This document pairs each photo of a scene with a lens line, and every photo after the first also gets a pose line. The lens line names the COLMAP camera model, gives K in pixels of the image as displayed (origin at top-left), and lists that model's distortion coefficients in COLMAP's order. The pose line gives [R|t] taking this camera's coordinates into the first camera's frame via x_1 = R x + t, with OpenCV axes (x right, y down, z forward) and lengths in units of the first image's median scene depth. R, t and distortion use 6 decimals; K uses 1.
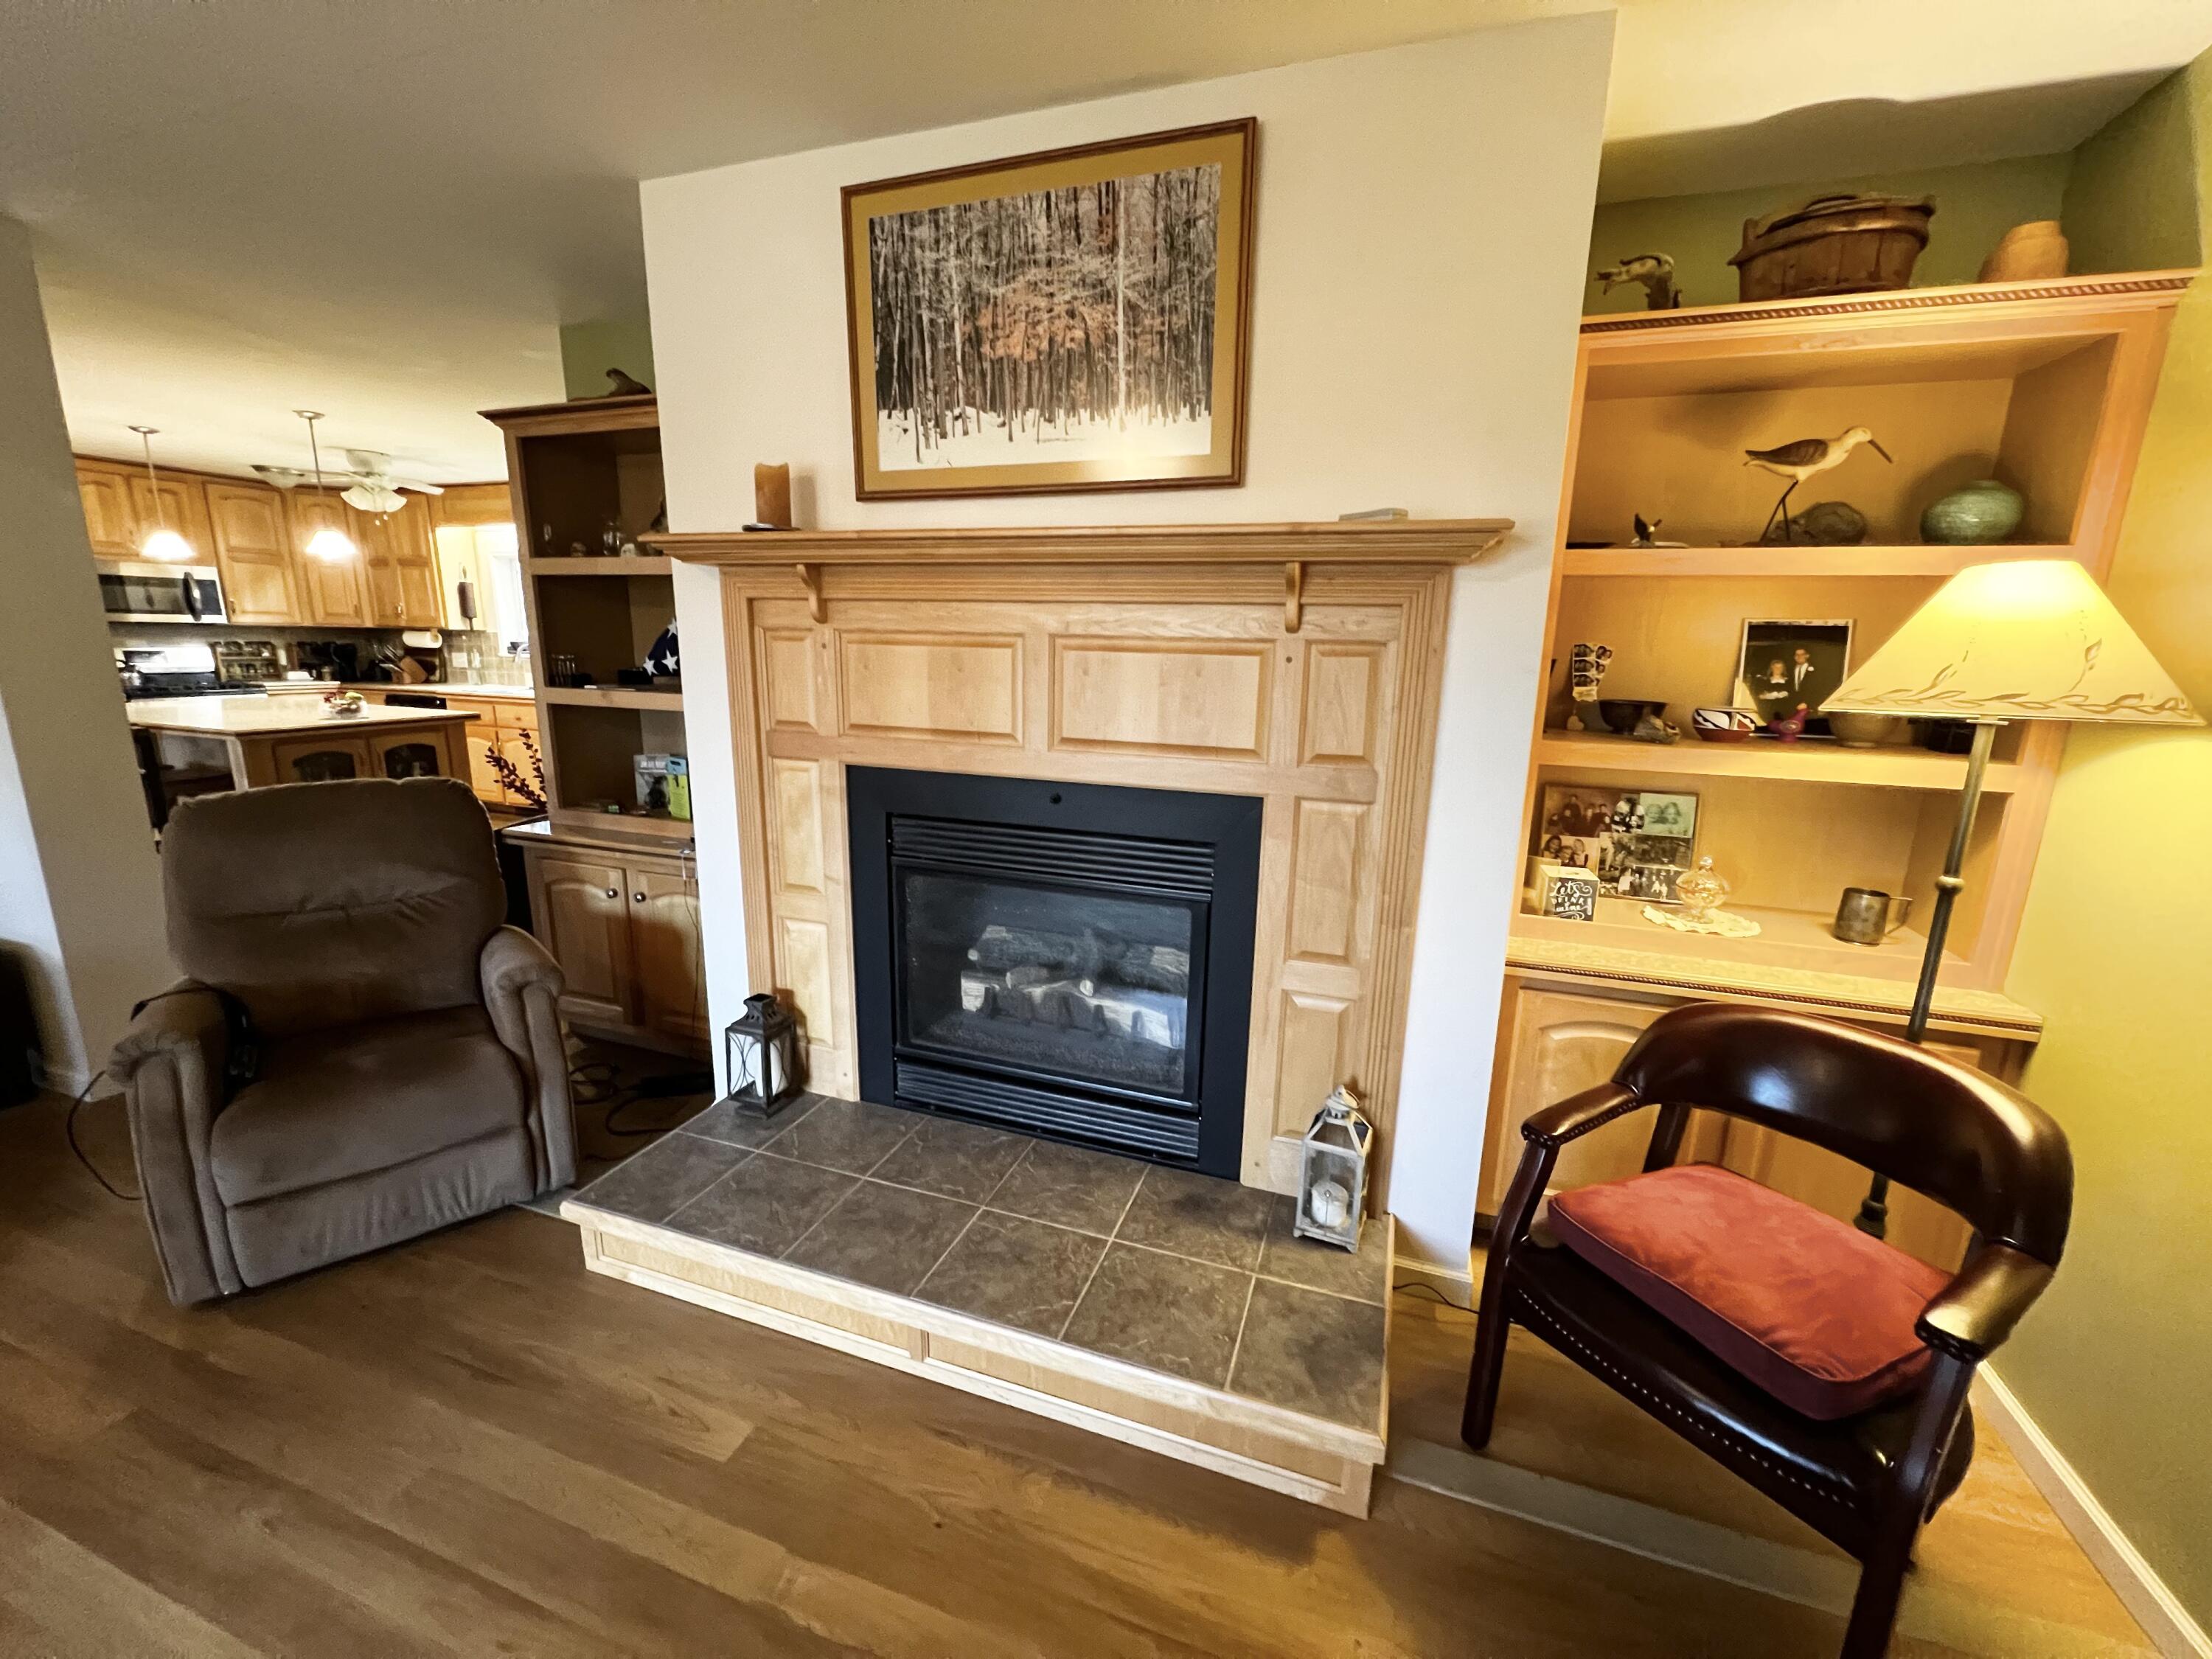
lens RADIAL K [[883.8, 0, 1115.8], [0, 883.8, 830.8], [0, 0, 1]] dist [-0.004064, 0.000066]
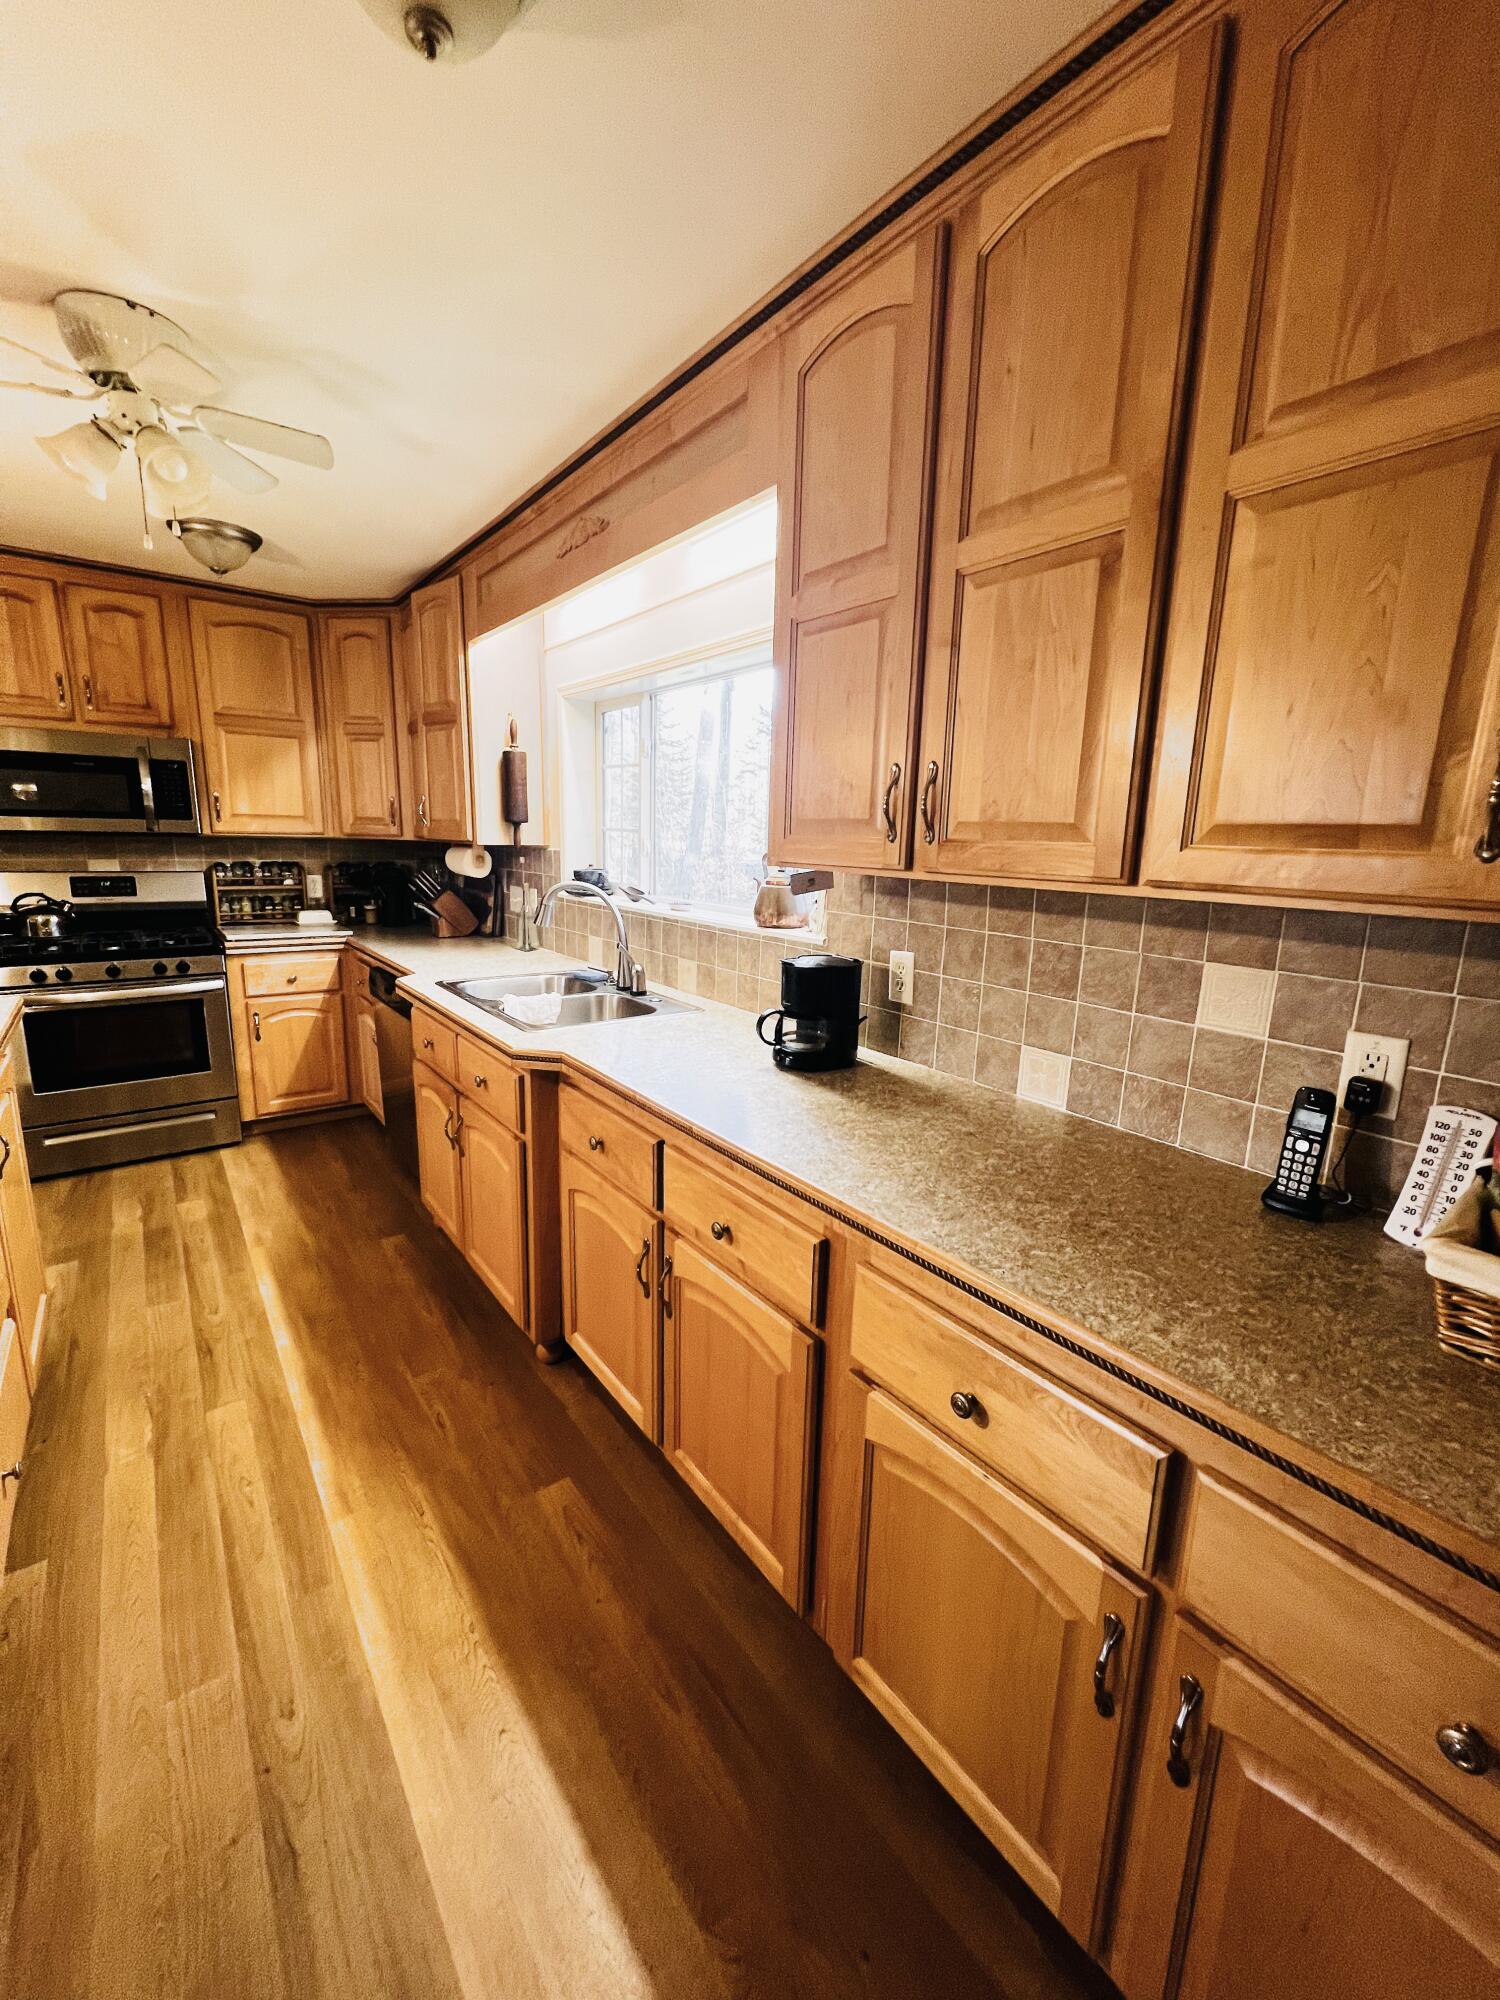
lens RADIAL K [[799.1, 0, 754.7], [0, 799.1, 997.0], [0, 0, 1]] dist [-0.004064, 0.000066]
pose [[0.834366, 0.108888, -0.540349, -0.362091], [-0.124759, 0.992160, 0.007292, -0.164003], [0.536906, 0.061329, 0.841410, 0.698944]]
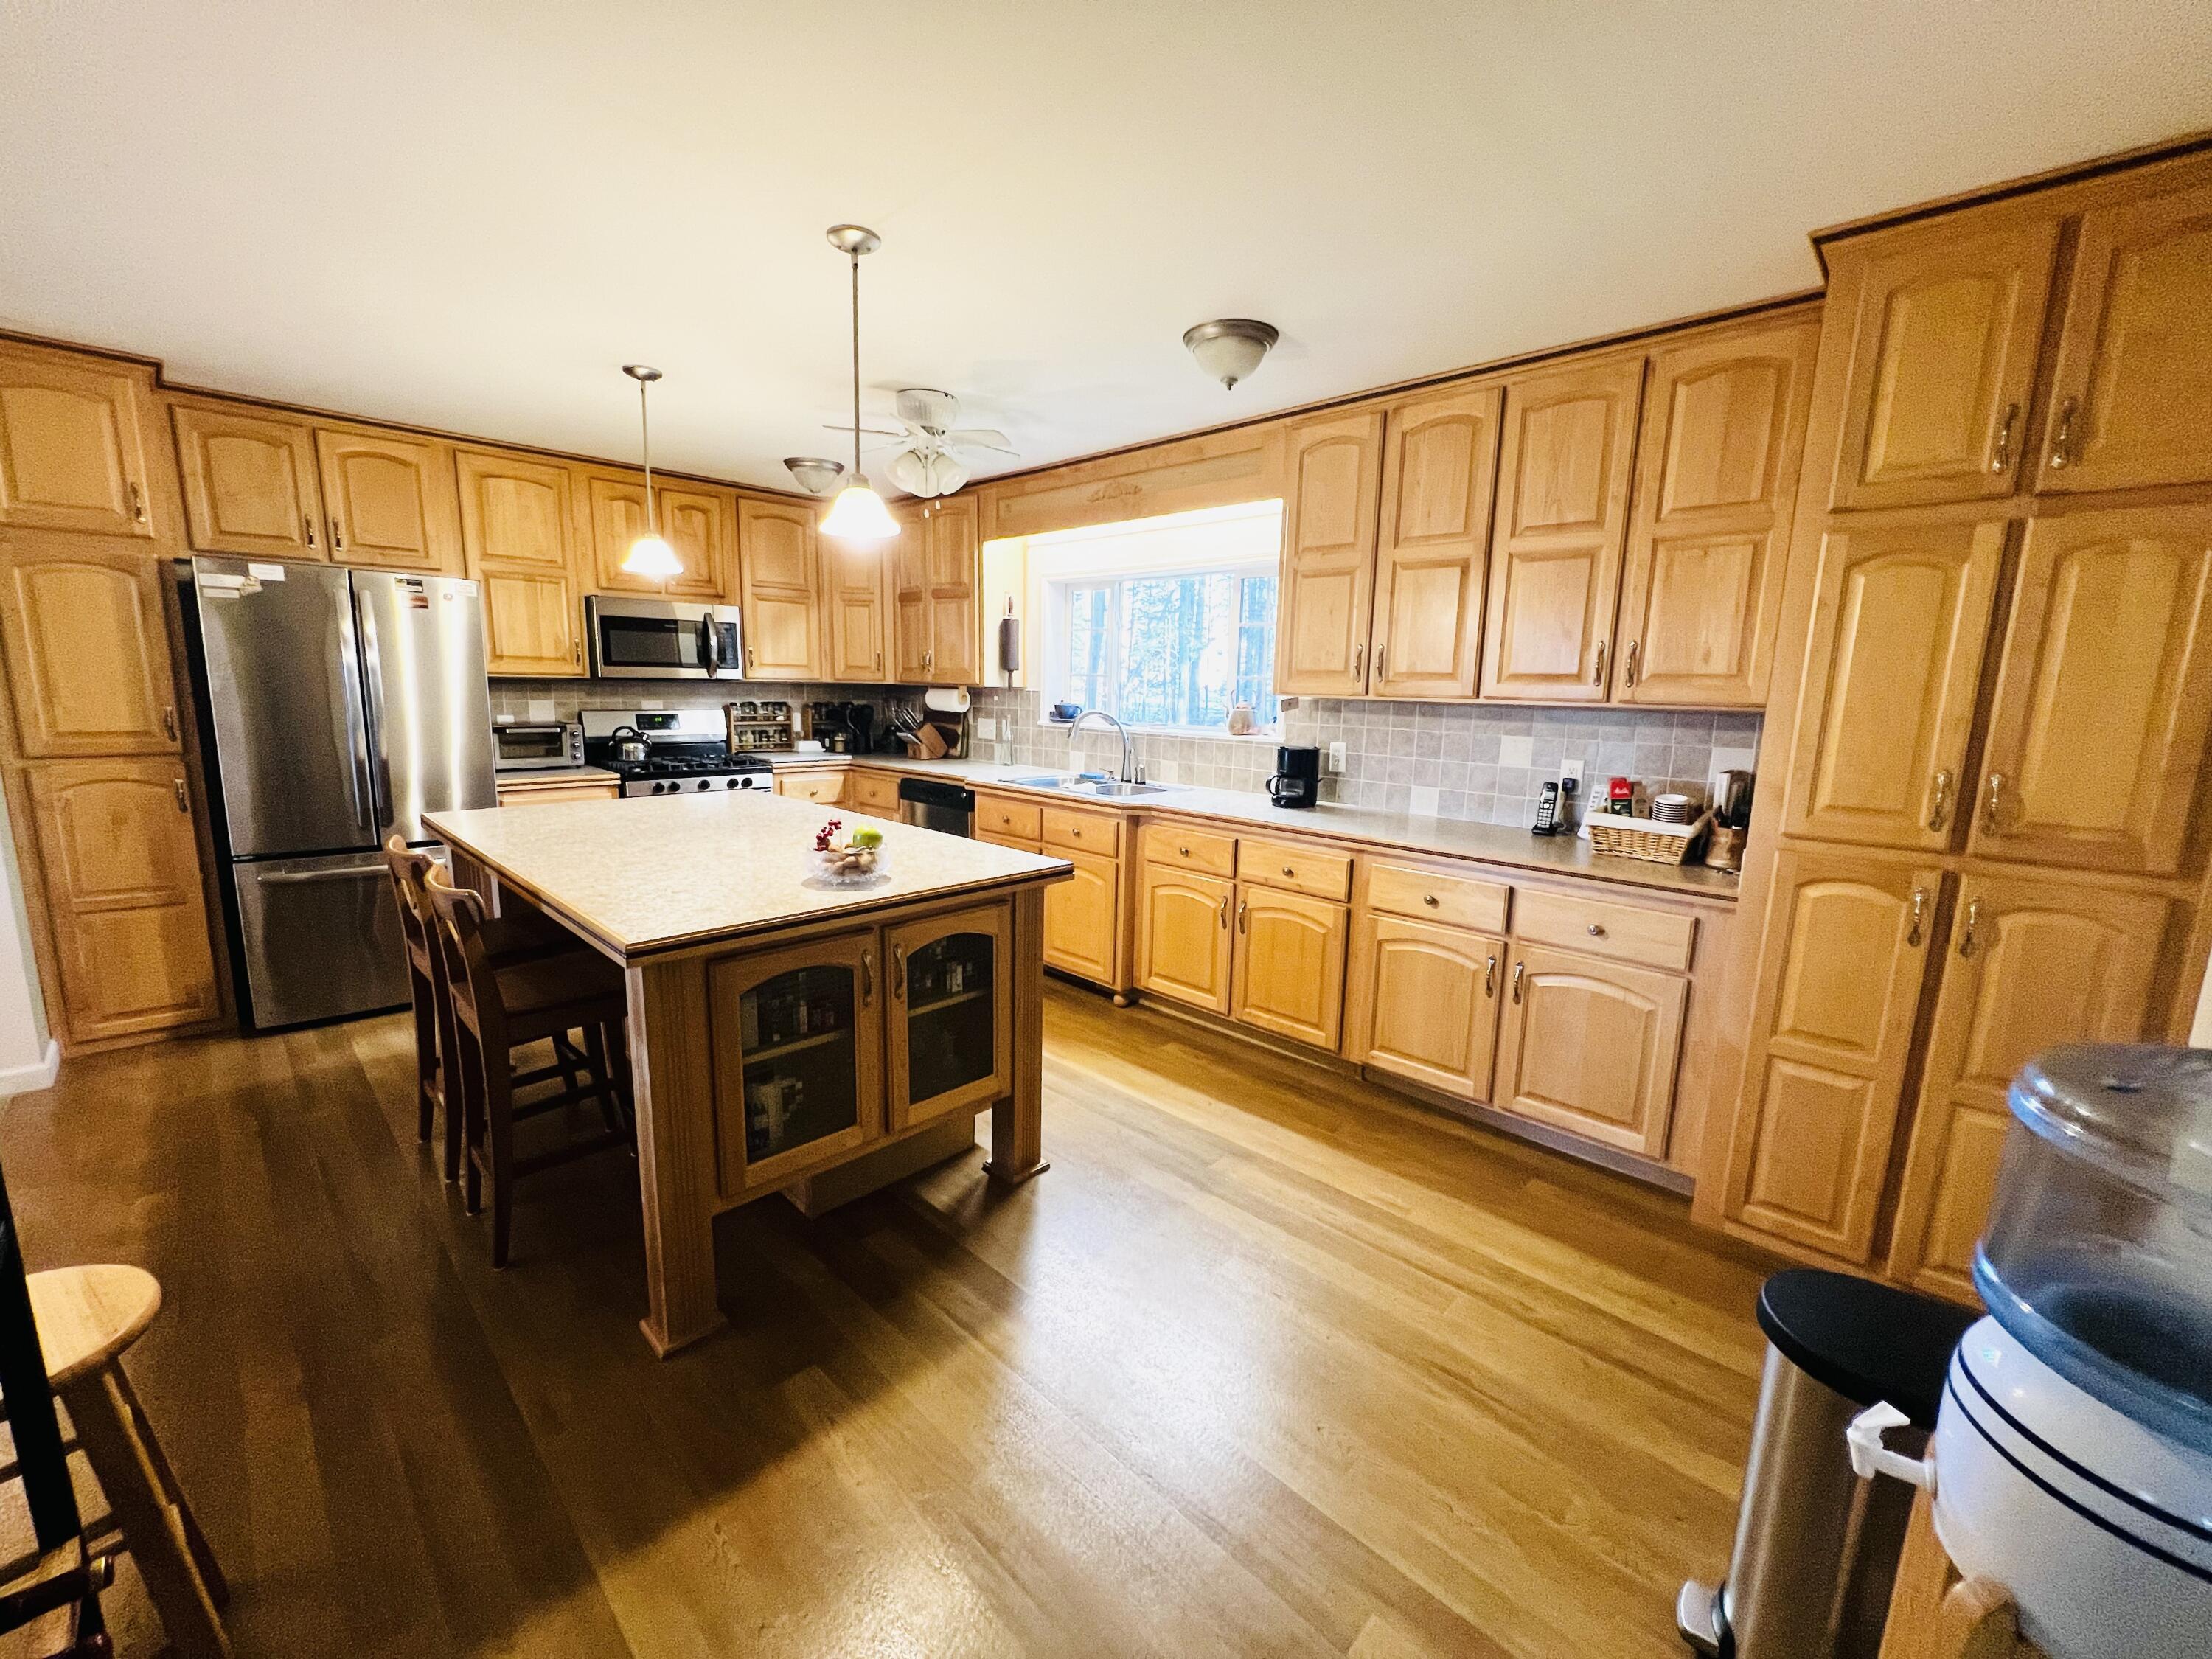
lens RADIAL K [[883.8, 0, 1109.3], [0, 883.8, 830.5], [0, 0, 1]] dist [-0.004064, 0.000066]
pose [[0.905852, 0.067350, -0.418205, -0.365885], [-0.090971, 0.995174, -0.036780, -0.098955], [0.413710, 0.071362, 0.907608, 0.415516]]
